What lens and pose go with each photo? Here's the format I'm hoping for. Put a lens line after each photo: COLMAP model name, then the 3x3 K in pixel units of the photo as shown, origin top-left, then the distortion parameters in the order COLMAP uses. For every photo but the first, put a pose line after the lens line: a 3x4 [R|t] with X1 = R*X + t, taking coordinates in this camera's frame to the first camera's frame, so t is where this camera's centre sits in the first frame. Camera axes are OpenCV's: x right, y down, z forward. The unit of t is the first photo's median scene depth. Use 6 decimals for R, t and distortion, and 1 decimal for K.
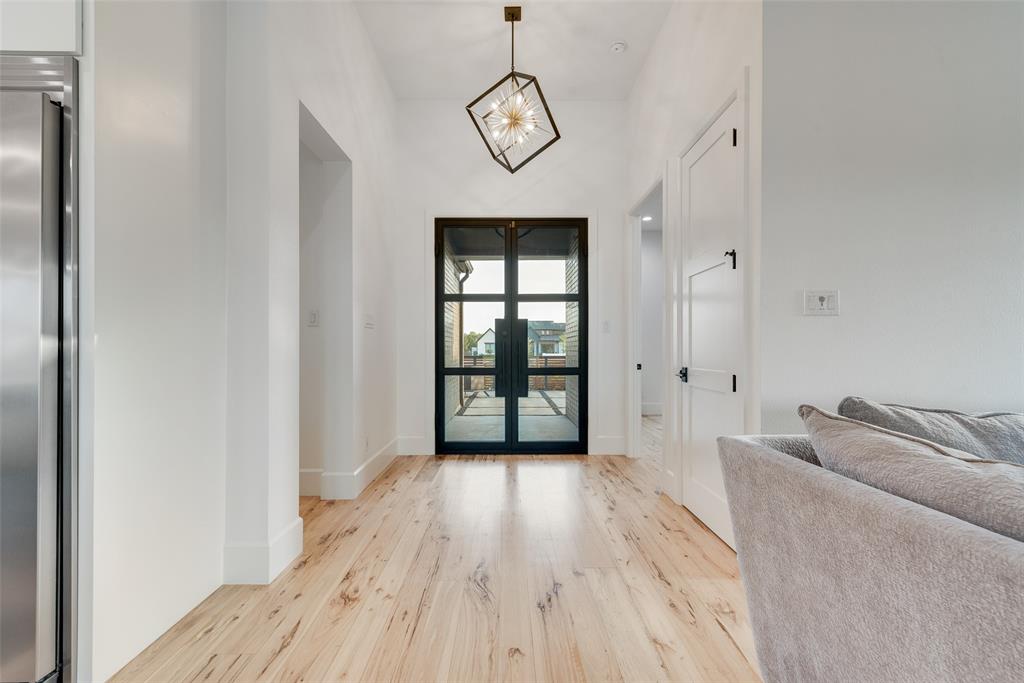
lens RADIAL K [[426.9, 0, 512.9], [0, 426.9, 343.5], [0, 0, 1]] dist [0.016079, -0.001614]
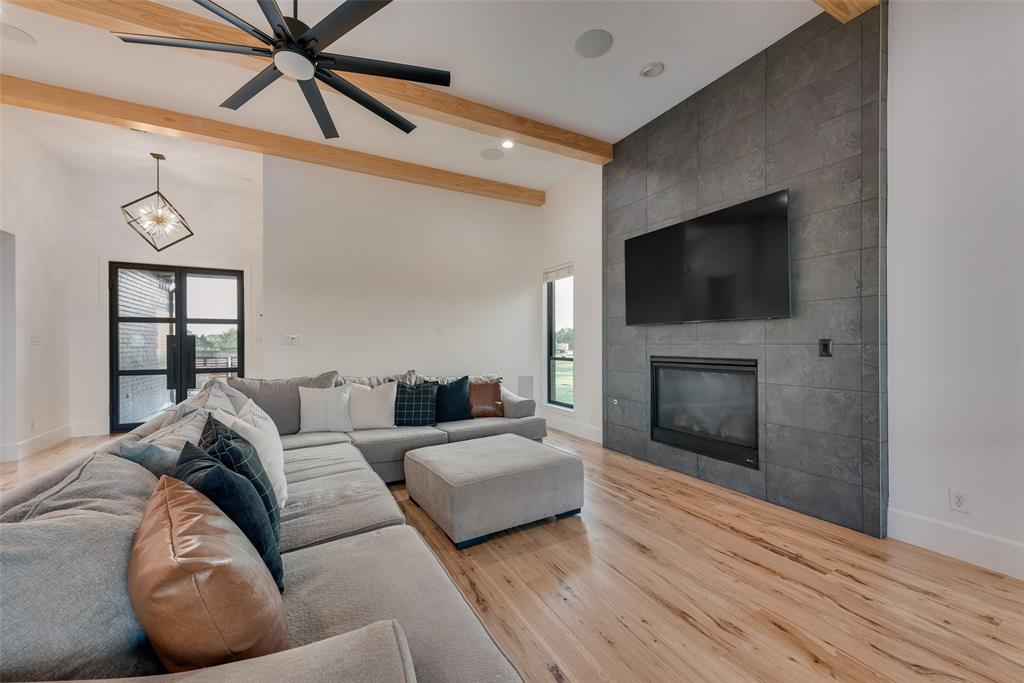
lens RADIAL K [[400.2, 0, 508.3], [0, 400.2, 343.0], [0, 0, 1]] dist [0.004773, -0.000536]
pose [[0.879342, 0.002013, 0.476187, 0.333748], [-0.004926, 0.999976, 0.004869, -0.044233], [-0.476166, -0.006628, 0.879331, -0.750035]]
